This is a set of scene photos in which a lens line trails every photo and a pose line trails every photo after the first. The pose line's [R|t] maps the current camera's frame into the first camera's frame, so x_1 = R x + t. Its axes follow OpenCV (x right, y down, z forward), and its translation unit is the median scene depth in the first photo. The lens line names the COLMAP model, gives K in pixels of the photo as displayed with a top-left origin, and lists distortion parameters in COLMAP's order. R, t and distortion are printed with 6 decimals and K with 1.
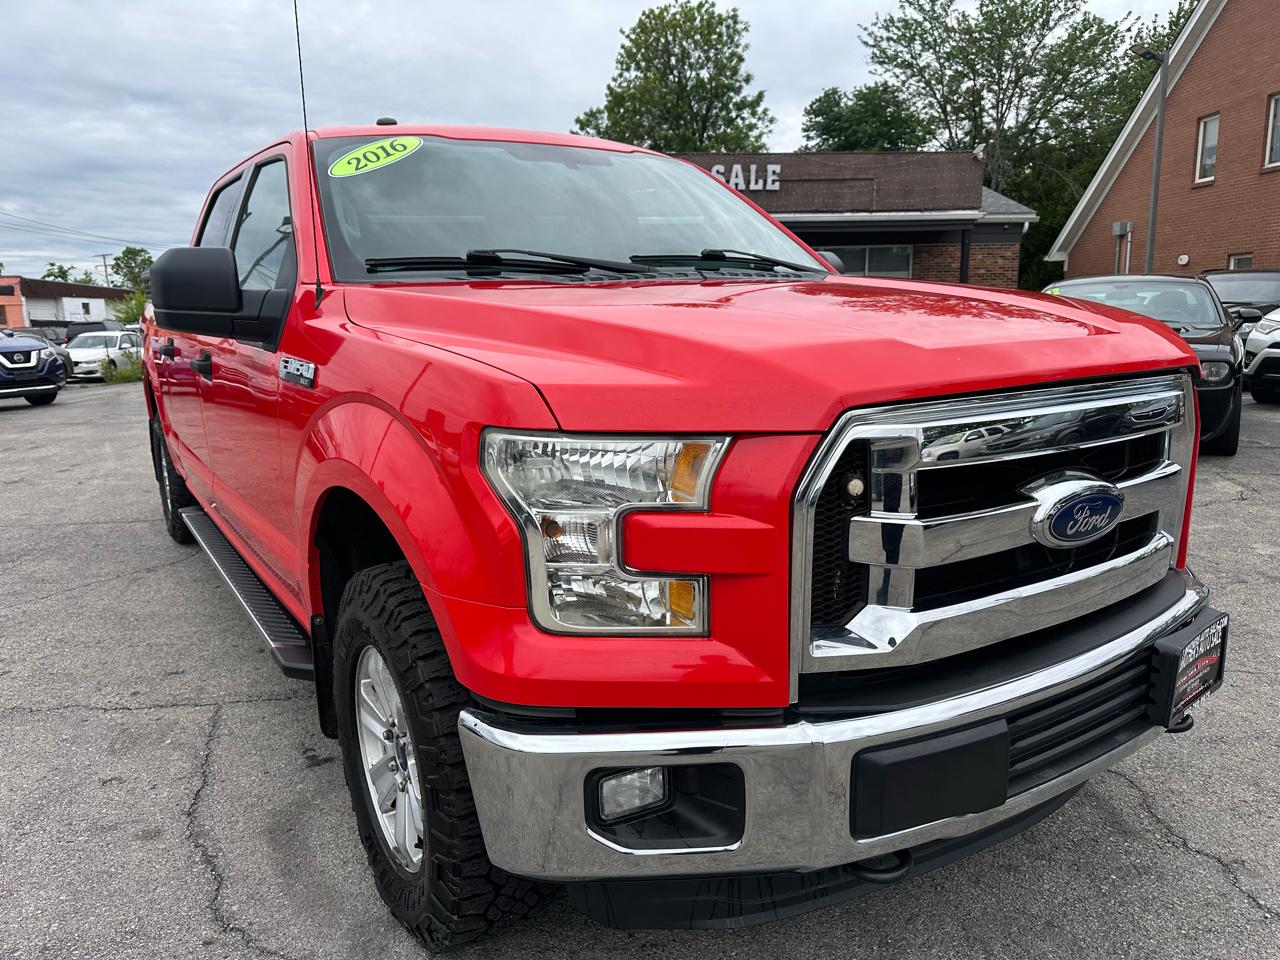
lens RADIAL K [[896.1, 0, 637.4], [0, 896.1, 486.9], [0, 0, 1]] dist [-0.002329, -0.012425]
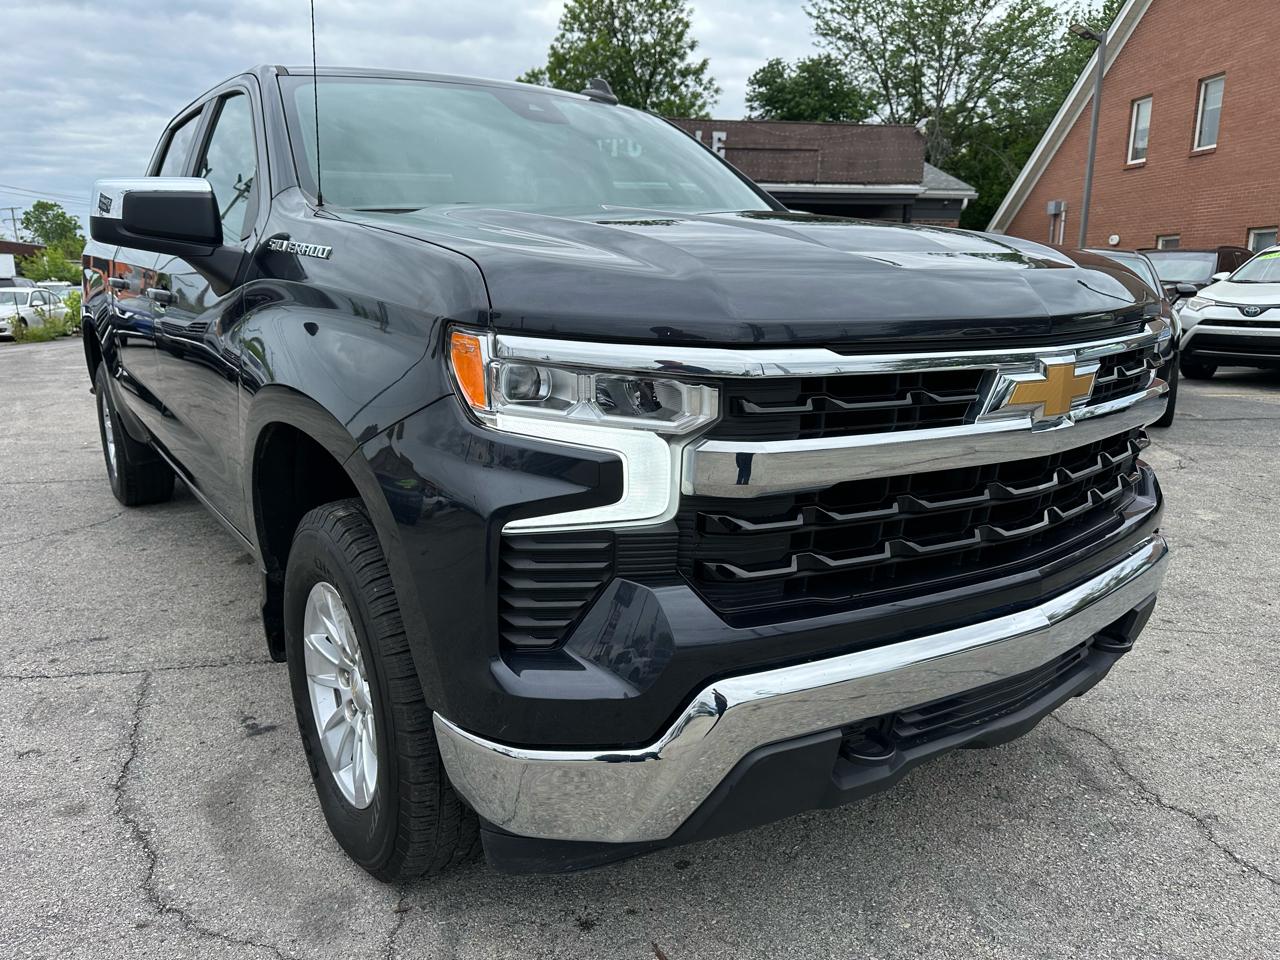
lens RADIAL K [[896.1, 0, 641.1], [0, 896.1, 489.6], [0, 0, 1]] dist [-0.002329, -0.012425]
pose [[0.997275, 0.006930, 0.073441, -0.002027], [-0.009436, 0.999383, 0.033821, 0.001407], [-0.073162, -0.034422, 0.996726, 0.003331]]
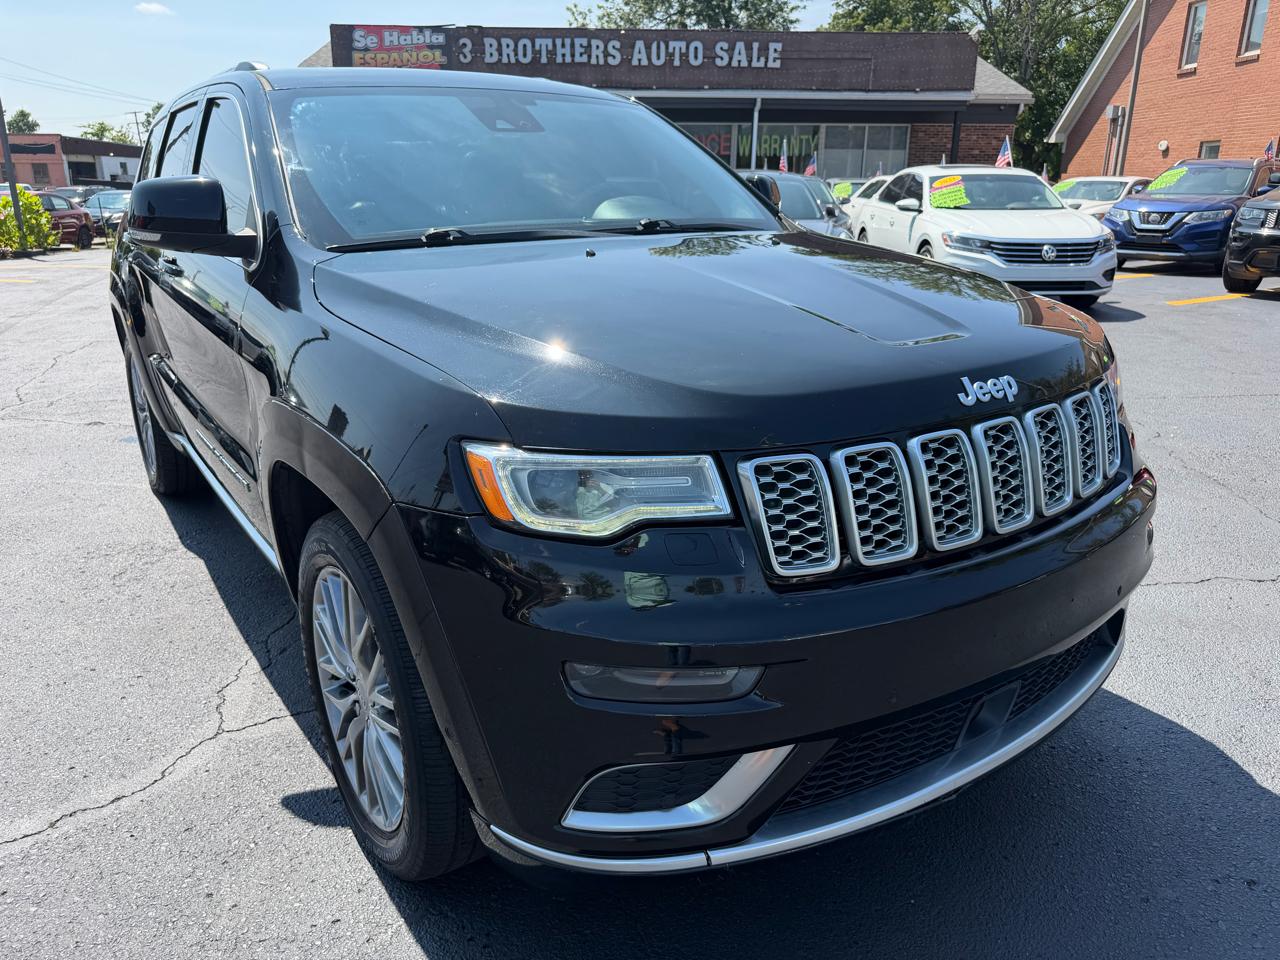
lens RADIAL K [[896.1, 0, 635.1], [0, 896.1, 479.9], [0, 0, 1]] dist [-0.002329, -0.012425]
pose [[0.998857, 0.032917, -0.034659, 0.021689], [-0.028204, 0.991290, 0.128638, 0.009305], [0.038591, -0.127513, 0.991086, -0.058686]]
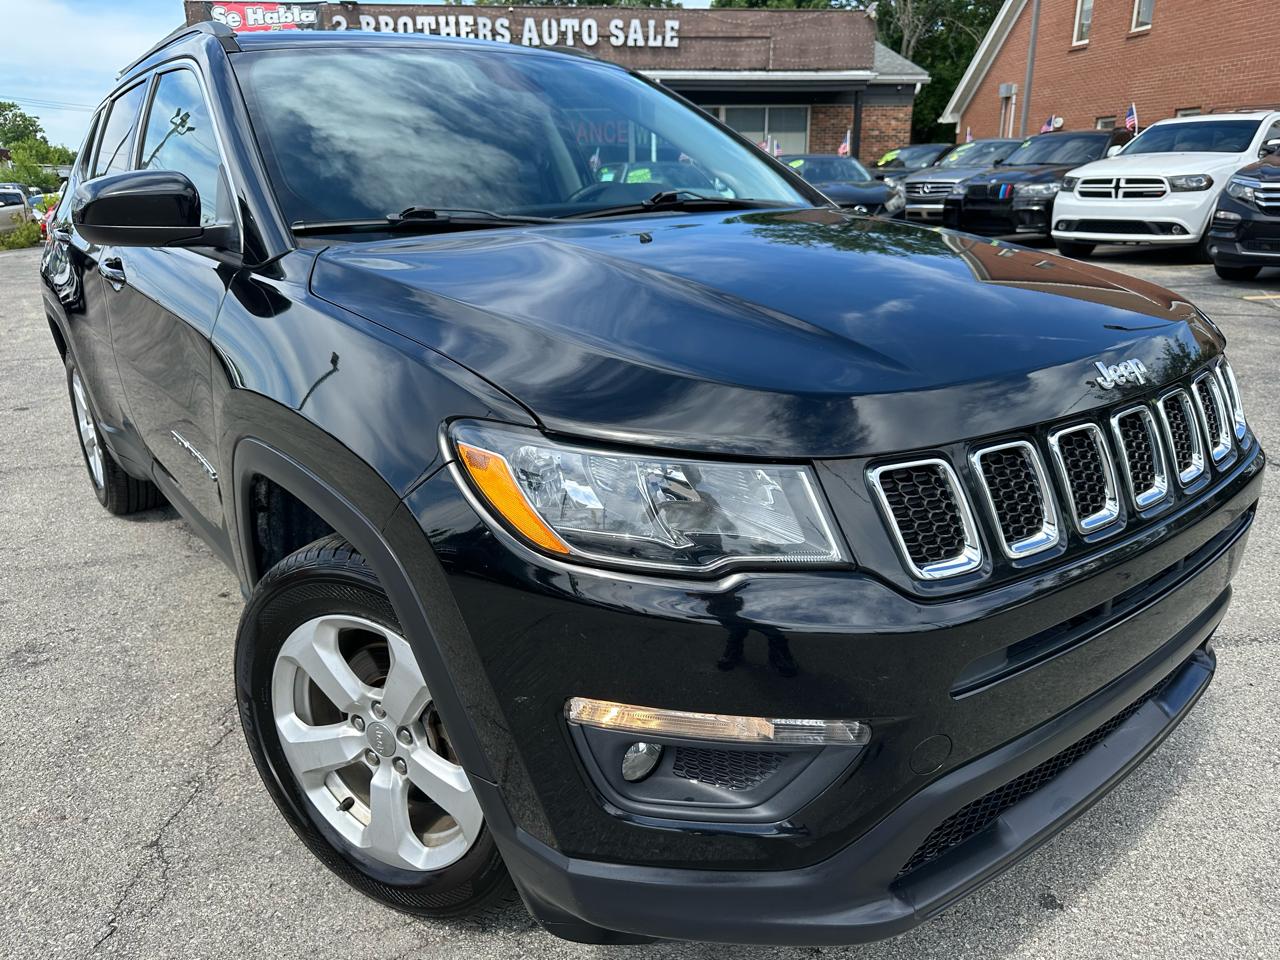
lens RADIAL K [[896.1, 0, 635.8], [0, 896.1, 493.9], [0, 0, 1]] dist [-0.002329, -0.012425]
pose [[0.996712, -0.024995, 0.077079, 0.011105], [0.013239, 0.988685, 0.149421, 0.007916], [-0.079942, -0.147909, 0.985765, -0.034599]]
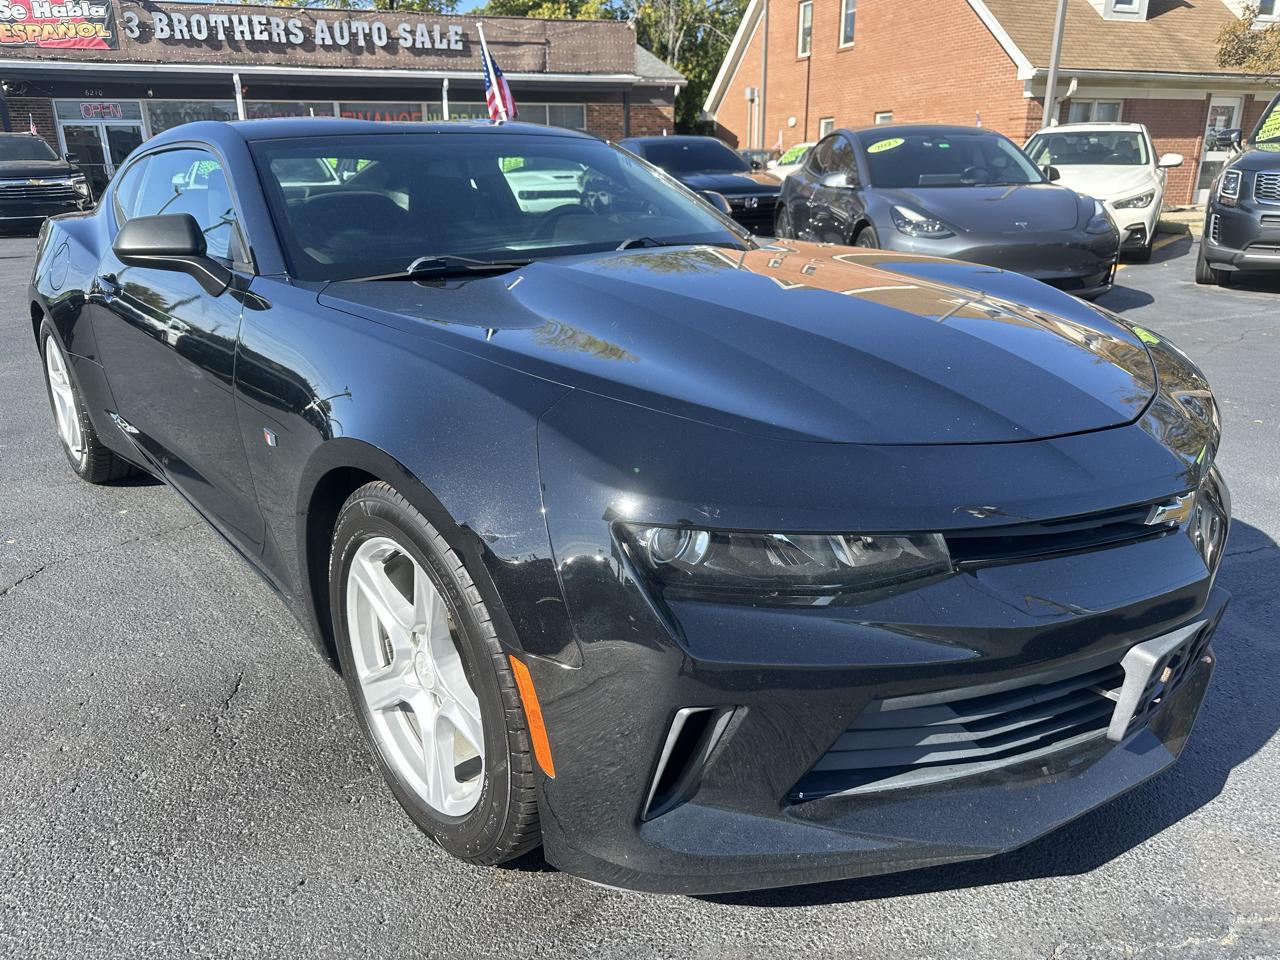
lens RADIAL K [[896.1, 0, 633.8], [0, 896.1, 493.9], [0, 0, 1]] dist [-0.002329, -0.012425]
pose [[0.955736, -0.095954, 0.278140, -0.000434], [0.052169, 0.985614, 0.160762, 0.024524], [-0.289565, -0.139135, 0.946992, -0.104198]]
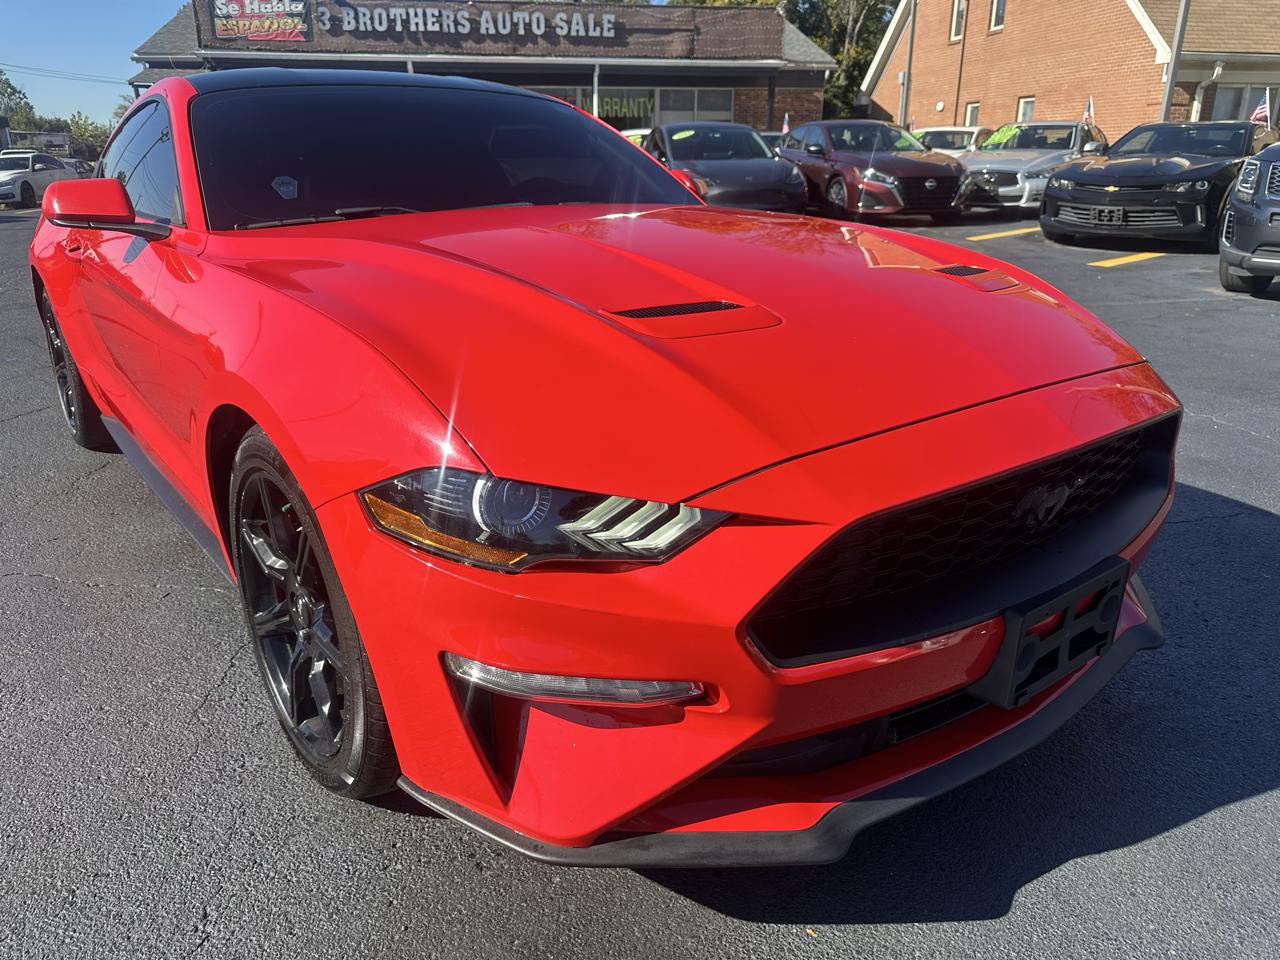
lens RADIAL K [[896.1, 0, 633.2], [0, 896.1, 484.6], [0, 0, 1]] dist [-0.002329, -0.012425]
pose [[0.995906, -0.017587, 0.088669, 0.036442], [0.002730, 0.986296, 0.164960, 0.029665], [-0.090355, -0.164043, 0.982306, -0.137694]]
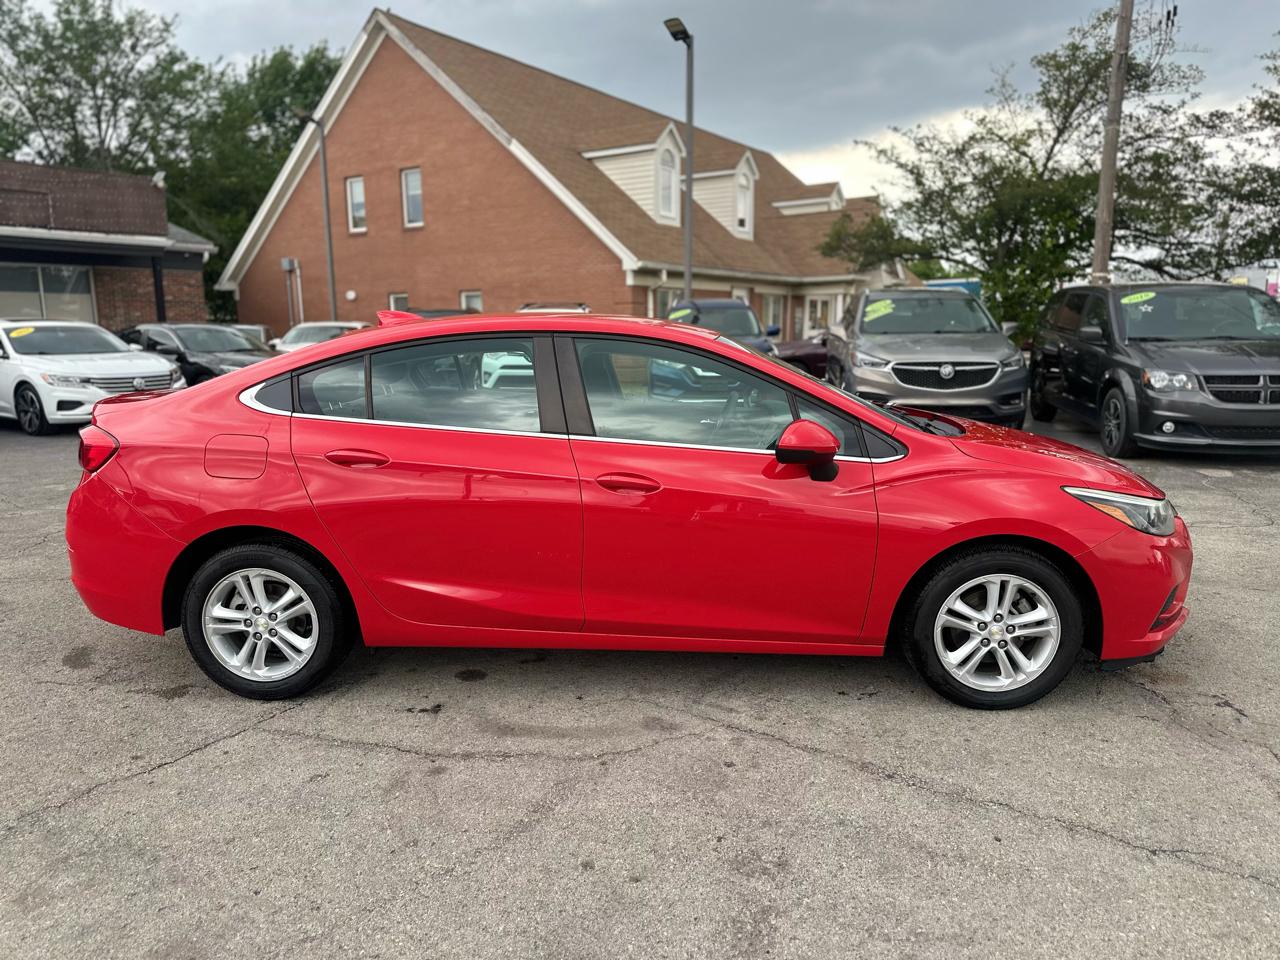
lens RADIAL K [[896.1, 0, 640.3], [0, 896.1, 492.6], [0, 0, 1]] dist [-0.002329, -0.012425]
pose [[0.587872, -0.130406, 0.798373, -0.078682], [0.145780, 0.987842, 0.054011, -0.001477], [-0.795710, 0.084635, 0.599735, -0.001165]]
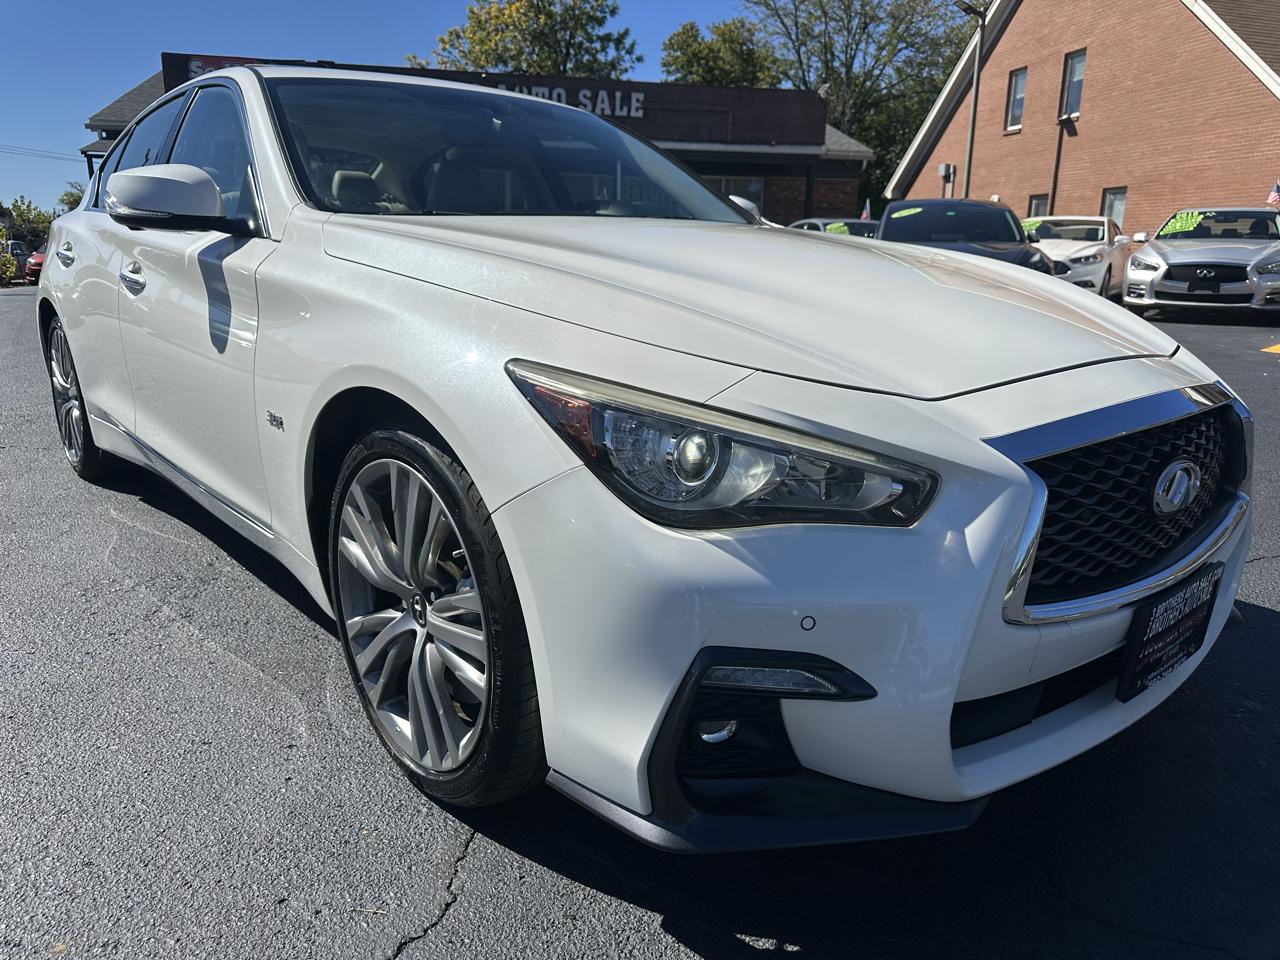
lens RADIAL K [[896.1, 0, 632.9], [0, 896.1, 488.5], [0, 0, 1]] dist [-0.002329, -0.012425]
pose [[0.988703, -0.007719, 0.149687, -0.008050], [-0.002559, 0.997658, 0.068350, 0.018330], [-0.149864, -0.067961, 0.986368, -0.040082]]
